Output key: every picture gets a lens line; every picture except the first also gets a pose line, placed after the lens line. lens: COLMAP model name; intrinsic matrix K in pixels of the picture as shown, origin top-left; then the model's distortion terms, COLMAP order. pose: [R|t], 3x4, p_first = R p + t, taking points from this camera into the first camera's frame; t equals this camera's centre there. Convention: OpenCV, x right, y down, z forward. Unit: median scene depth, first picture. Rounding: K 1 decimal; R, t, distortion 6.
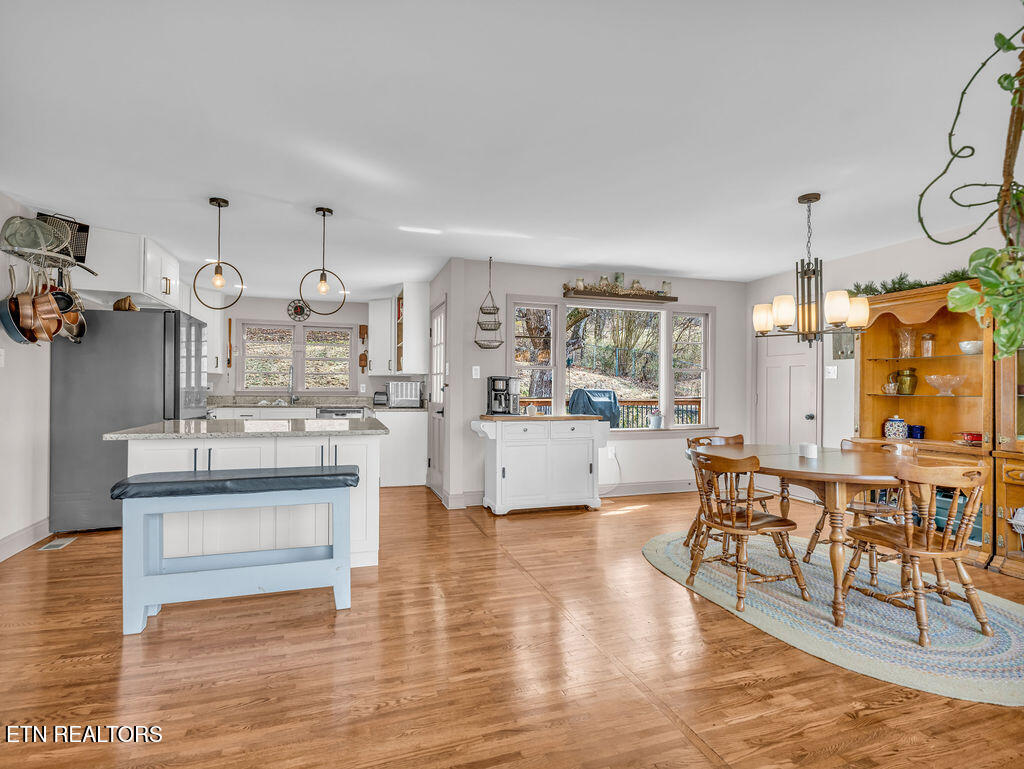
lens RADIAL K [[539.1, 0, 514.2], [0, 539.1, 383.4], [0, 0, 1]] dist [-0.000056, 0.002044]
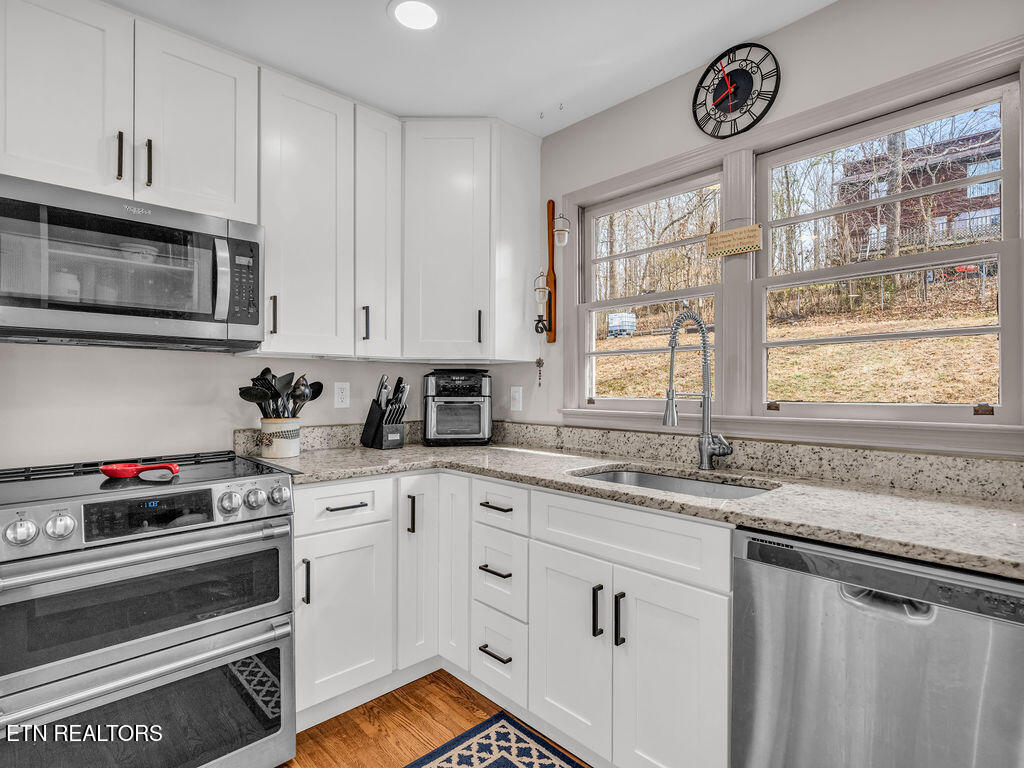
lens RADIAL K [[539.1, 0, 514.2], [0, 539.1, 382.9], [0, 0, 1]] dist [-0.000056, 0.002044]
pose [[0.402495, -0.012766, -0.915333, -0.602199], [0.009238, 0.999908, -0.009884, -0.001214], [0.915375, -0.004478, 0.402576, 2.261332]]
